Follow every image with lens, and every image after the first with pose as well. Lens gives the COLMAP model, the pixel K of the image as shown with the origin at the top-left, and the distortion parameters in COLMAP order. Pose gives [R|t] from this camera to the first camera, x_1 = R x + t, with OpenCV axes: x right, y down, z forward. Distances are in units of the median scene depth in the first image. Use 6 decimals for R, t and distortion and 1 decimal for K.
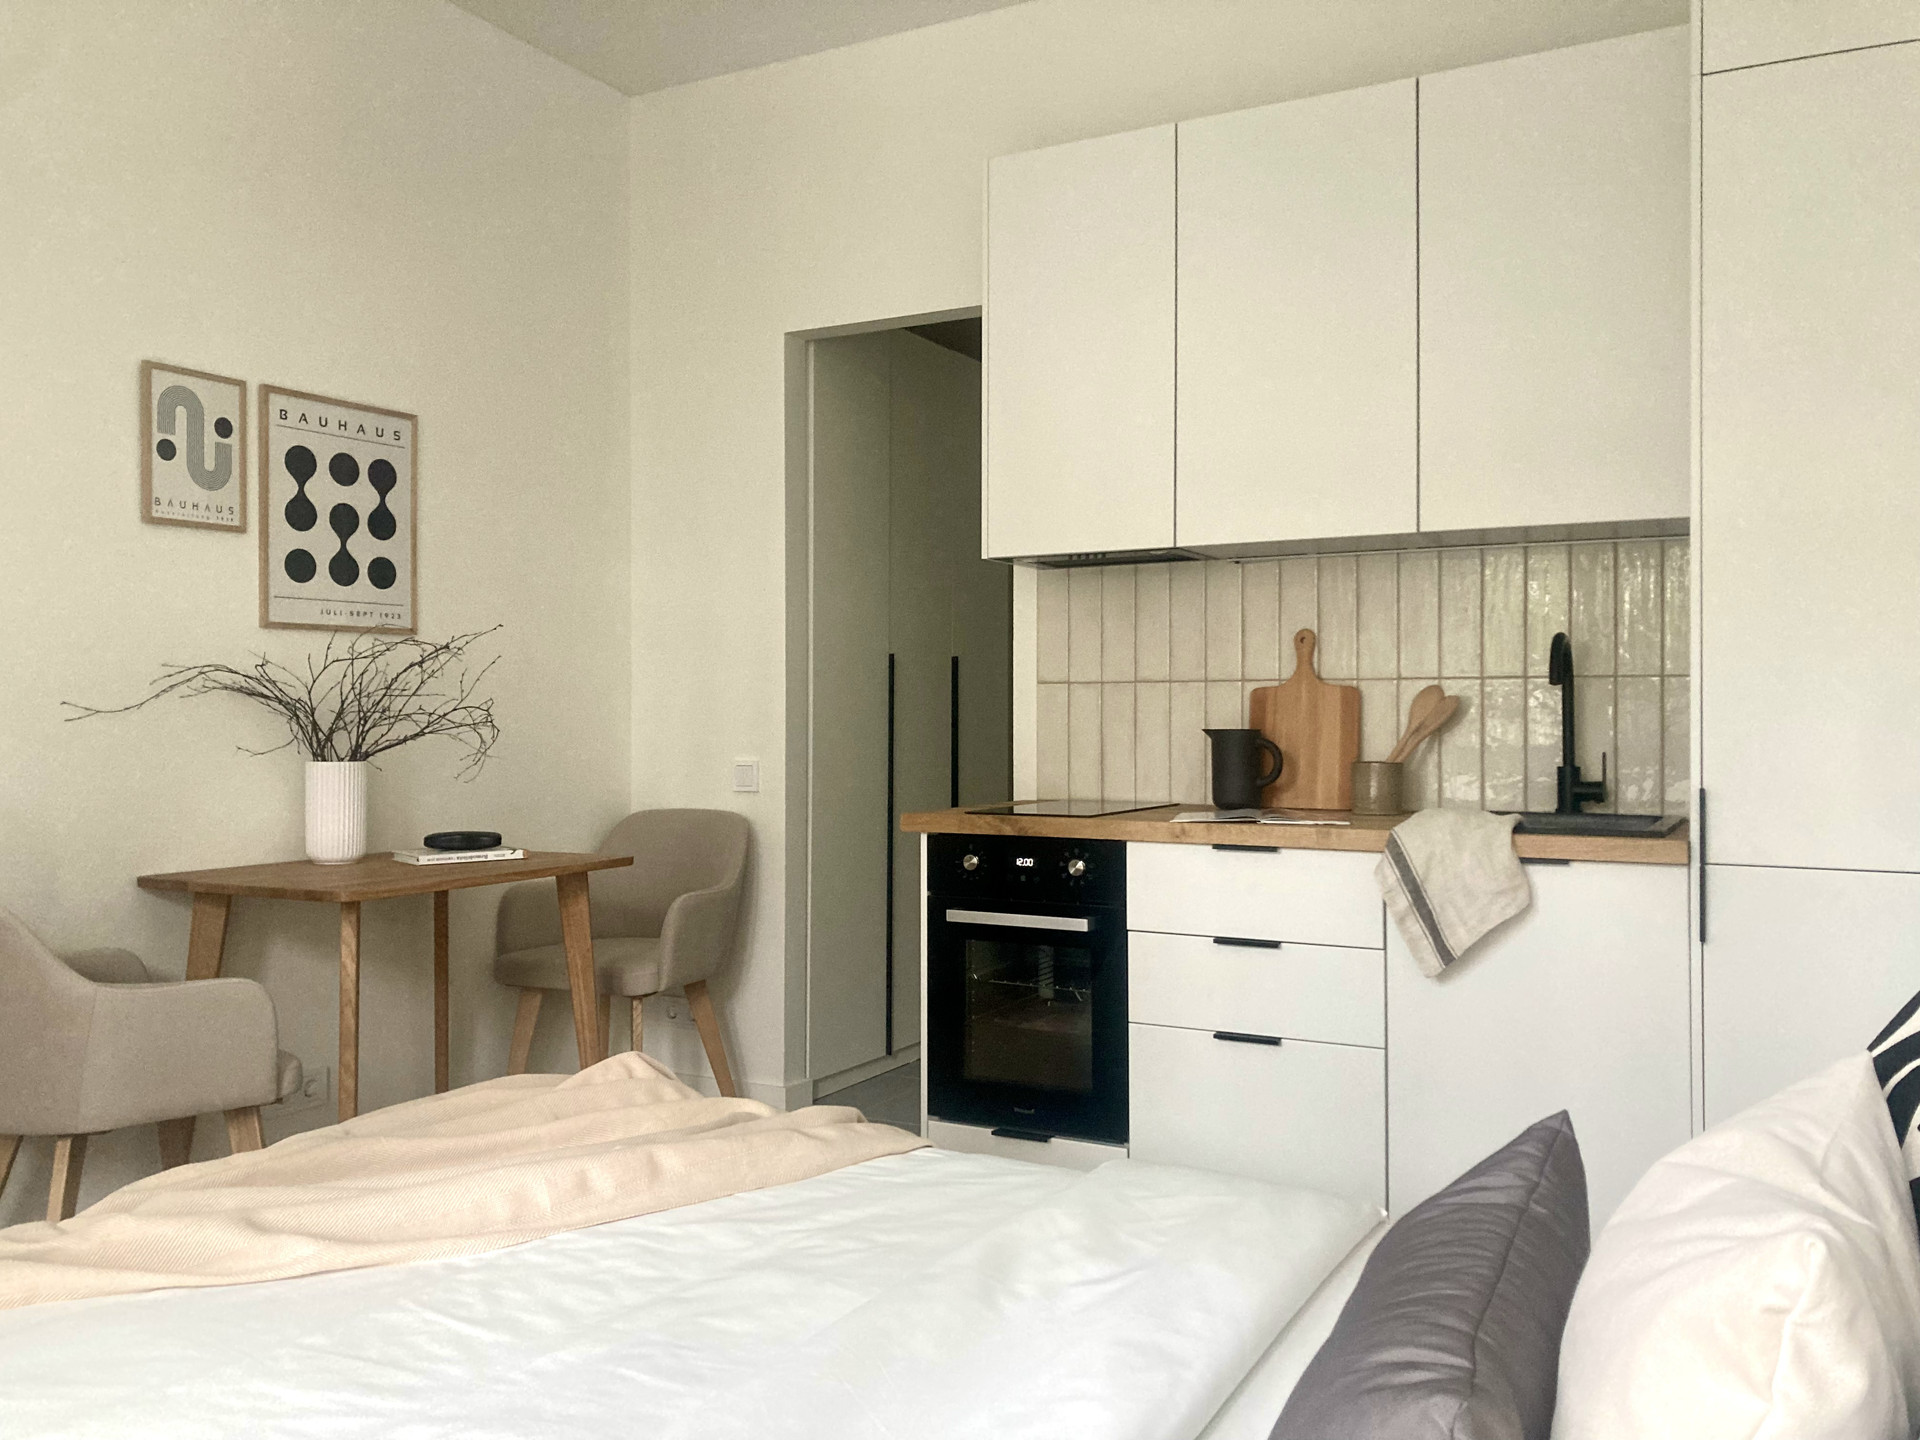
lens RADIAL K [[1613.9, 0, 1016.1], [0, 1613.9, 687.2], [0, 0, 1]] dist [0.058288, -0.075205]
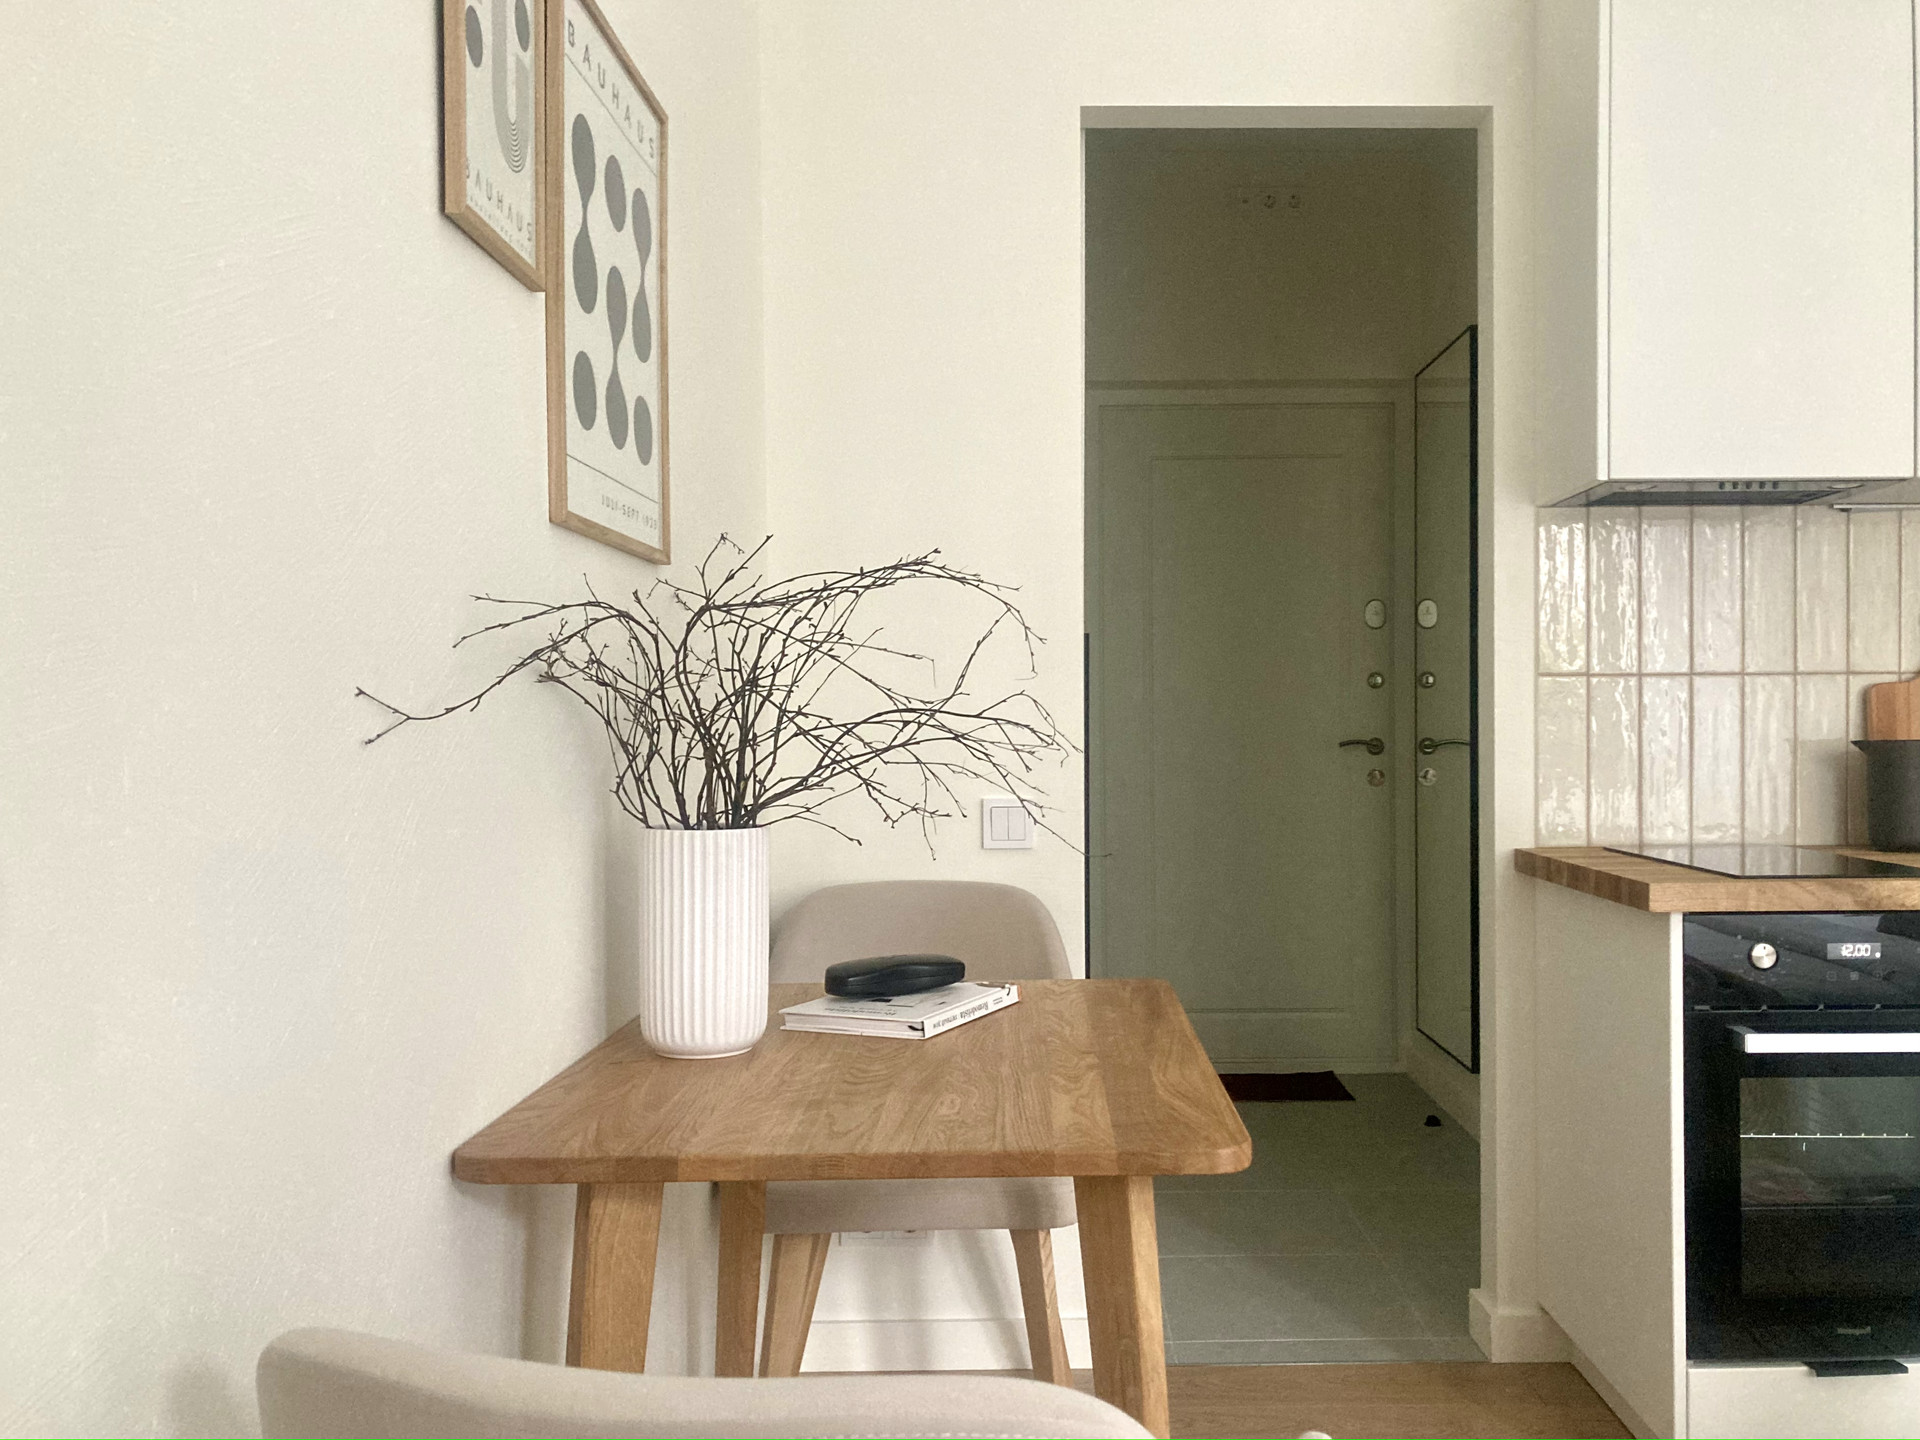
lens RADIAL K [[1613.9, 0, 1062.8], [0, 1613.9, 739.8], [0, 0, 1]] dist [0.058288, -0.075205]
pose [[0.876950, -0.008479, 0.480506, -0.551305], [-0.005381, 0.999608, 0.027460, 0.007820], [-0.480551, -0.026667, 0.876561, 0.555680]]
